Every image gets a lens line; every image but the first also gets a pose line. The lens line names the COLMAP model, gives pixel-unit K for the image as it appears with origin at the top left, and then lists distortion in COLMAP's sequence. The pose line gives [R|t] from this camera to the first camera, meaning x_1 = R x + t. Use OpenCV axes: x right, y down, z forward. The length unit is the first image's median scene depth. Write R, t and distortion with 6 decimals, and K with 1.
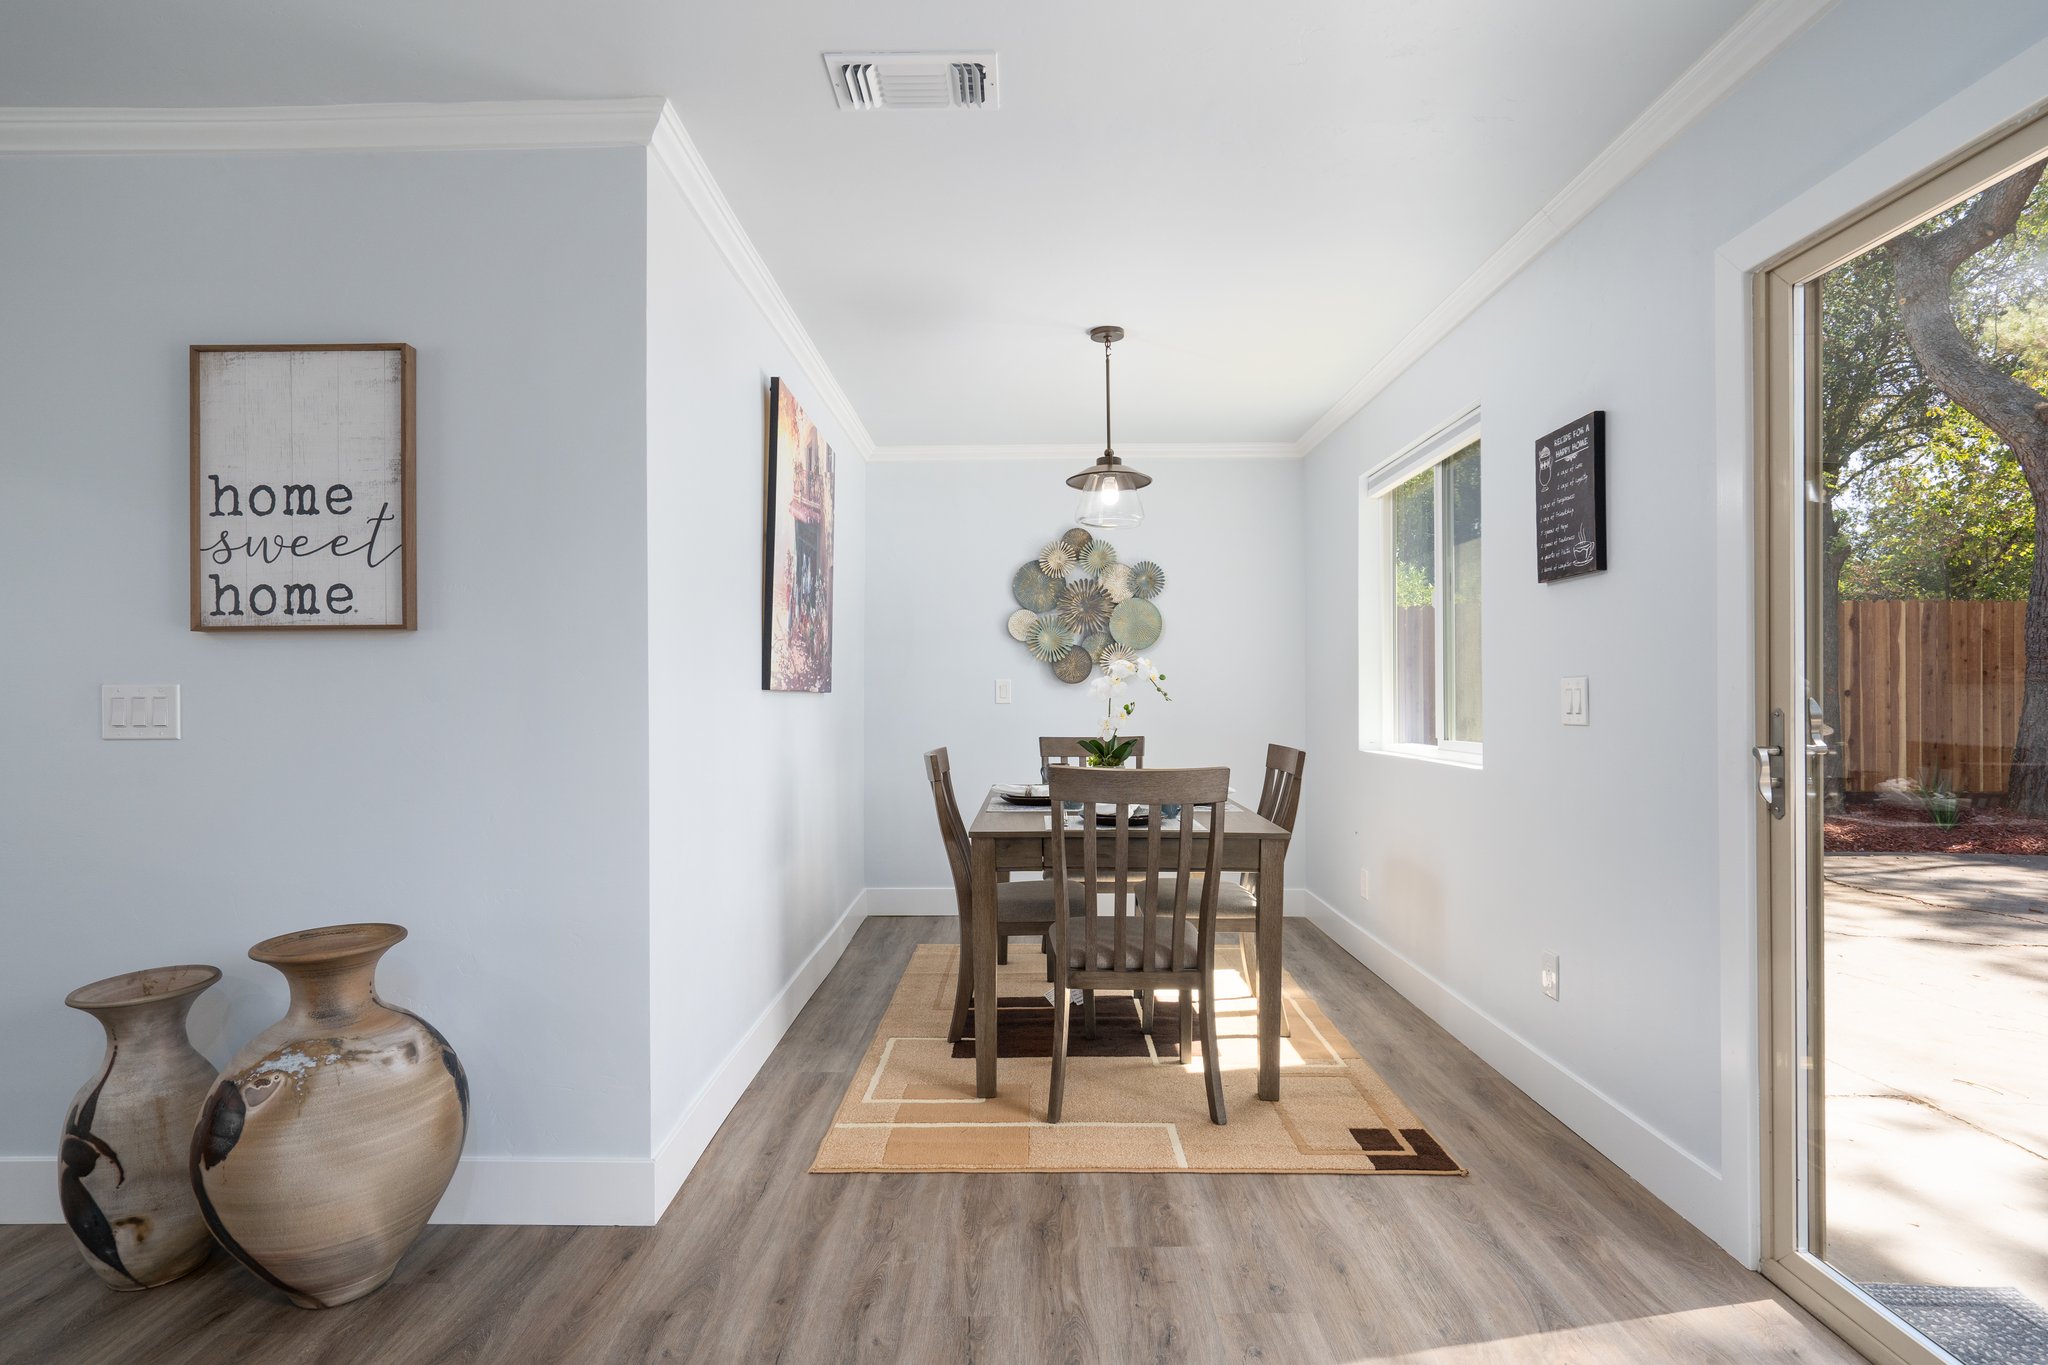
lens RADIAL K [[1018.4, 0, 1032.6], [0, 1018.4, 687.1], [0, 0, 1]] dist [0.004714, -0.000597]
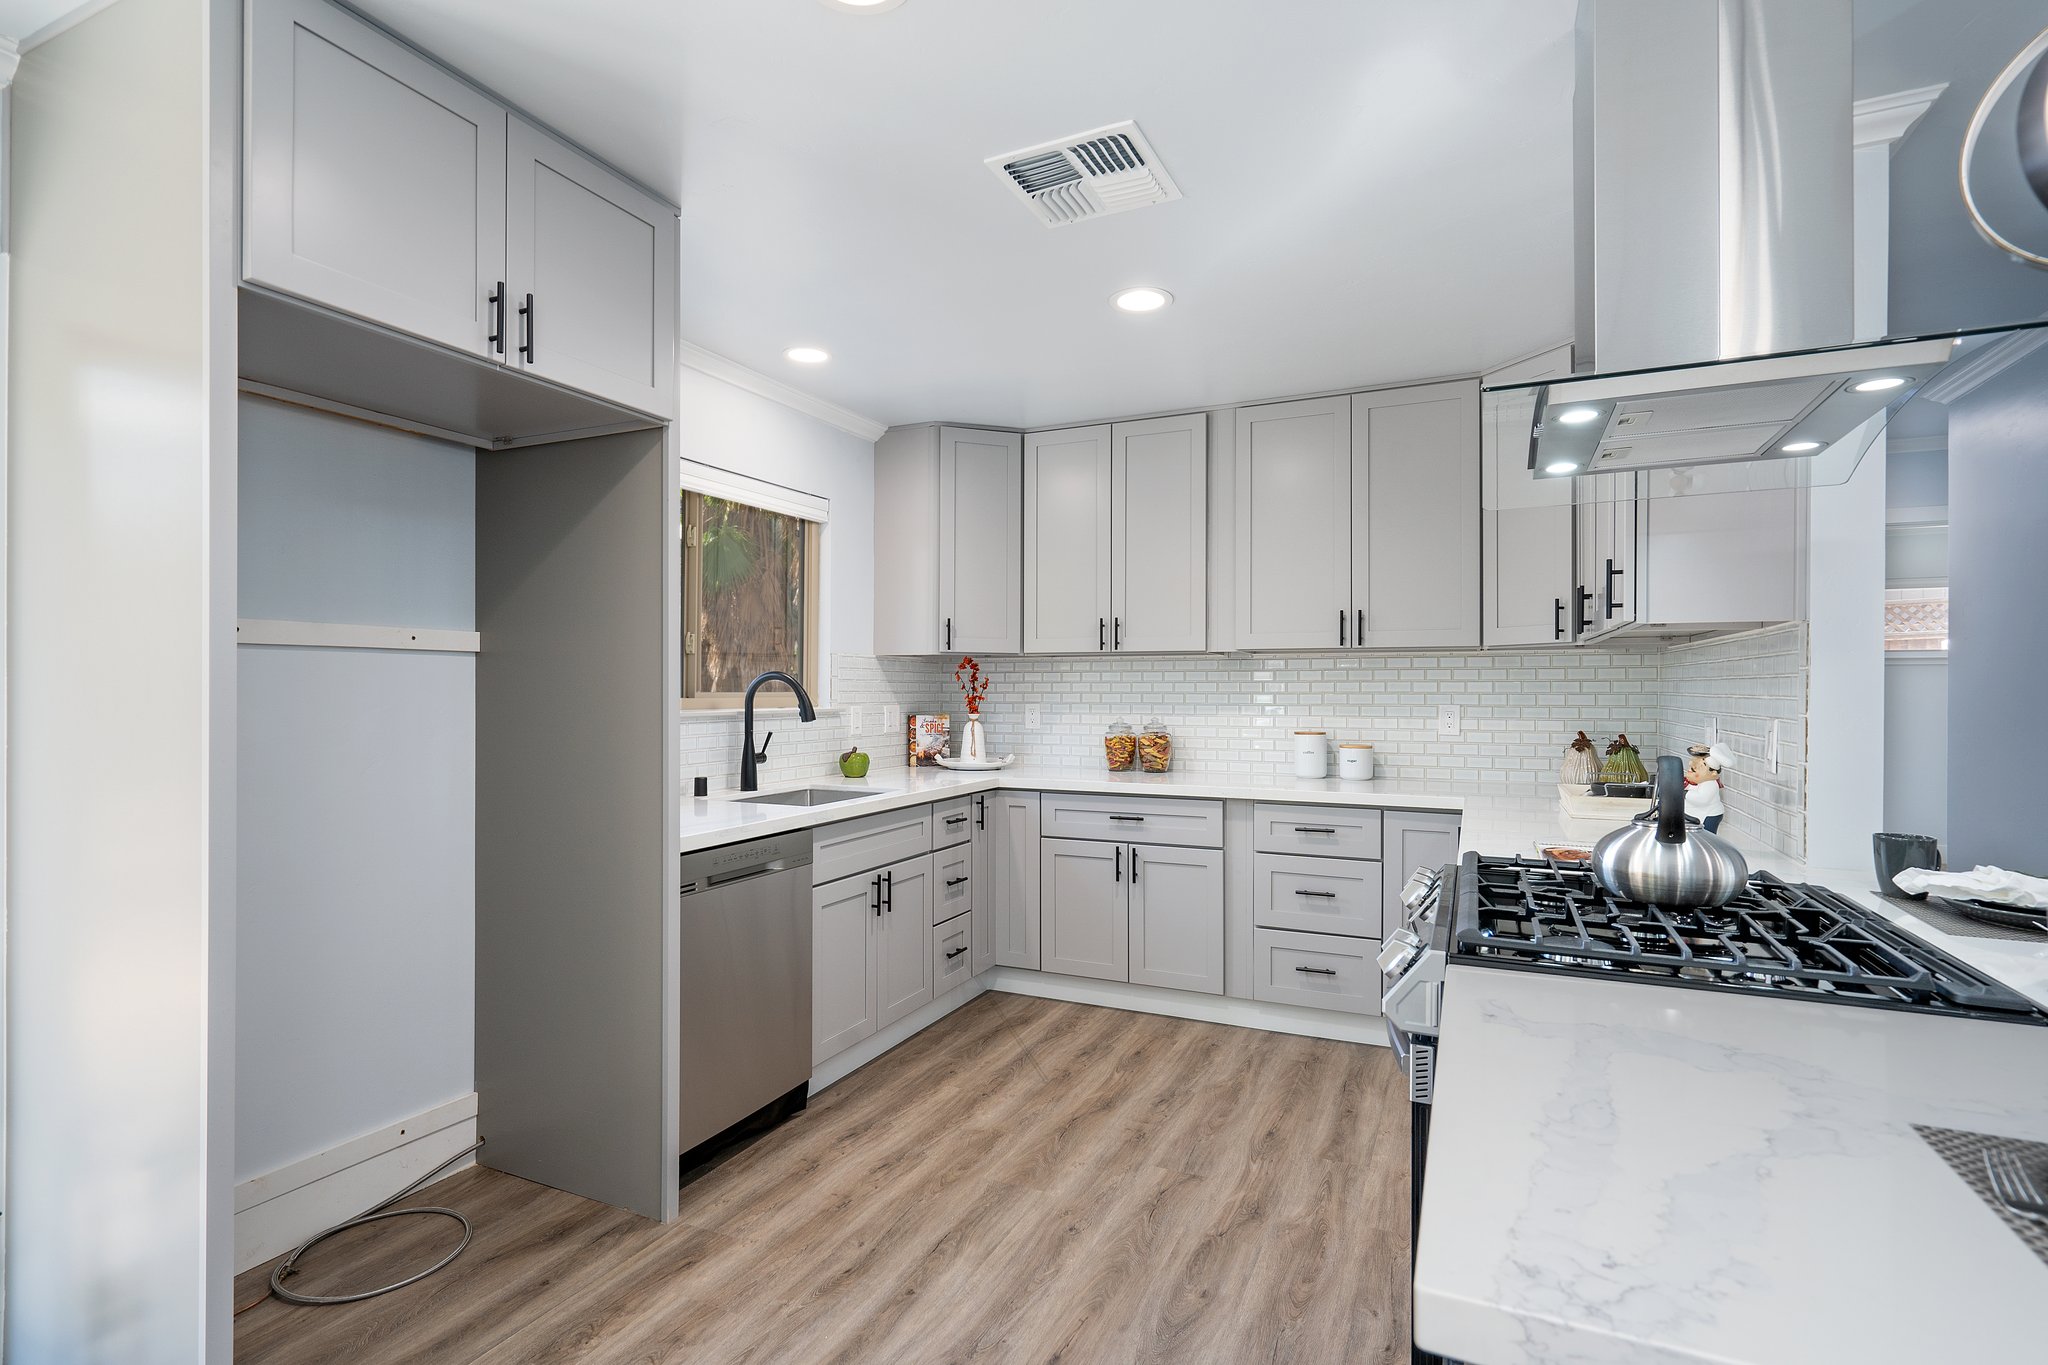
lens RADIAL K [[1018.4, 0, 1031.7], [0, 1018.4, 691.2], [0, 0, 1]] dist [0.004714, -0.000597]
pose [[-0.913569, 0.008434, 0.406597, -0.182947], [0.005076, 0.999944, -0.009335, -0.025554], [-0.406653, -0.006464, -0.913560, 1.719441]]
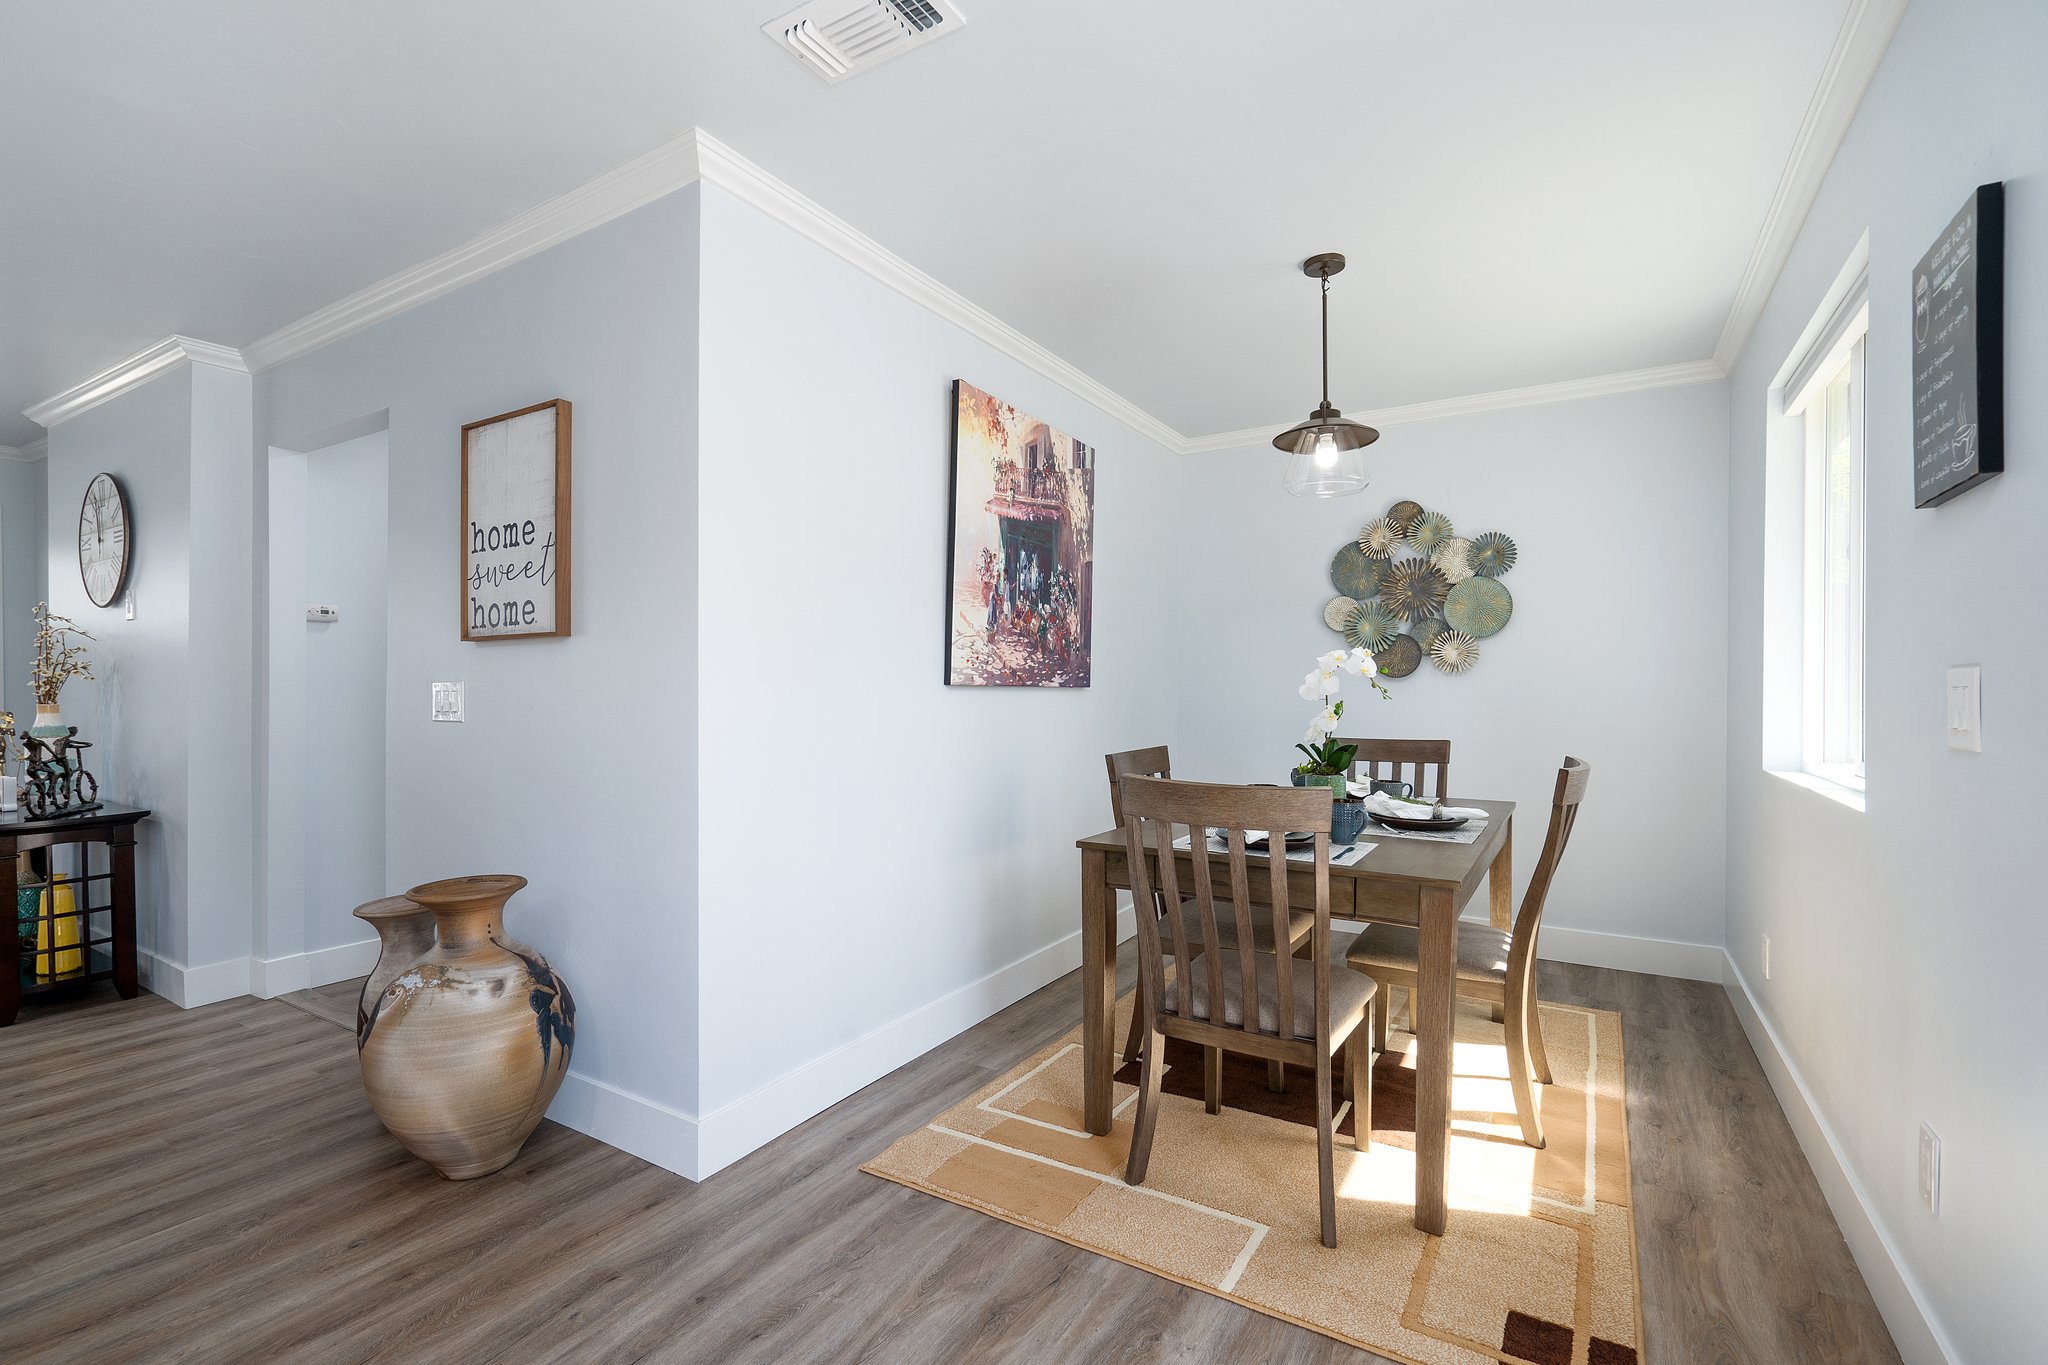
lens RADIAL K [[928.6, 0, 1026.7], [0, 928.6, 691.3], [0, 0, 1]] dist [-0.002551, 0.001676]
pose [[0.856111, 0.004908, -0.516769, 0.350985], [0.001067, 0.999936, 0.011264, -0.001832], [0.516791, -0.010195, 0.856051, 0.281170]]
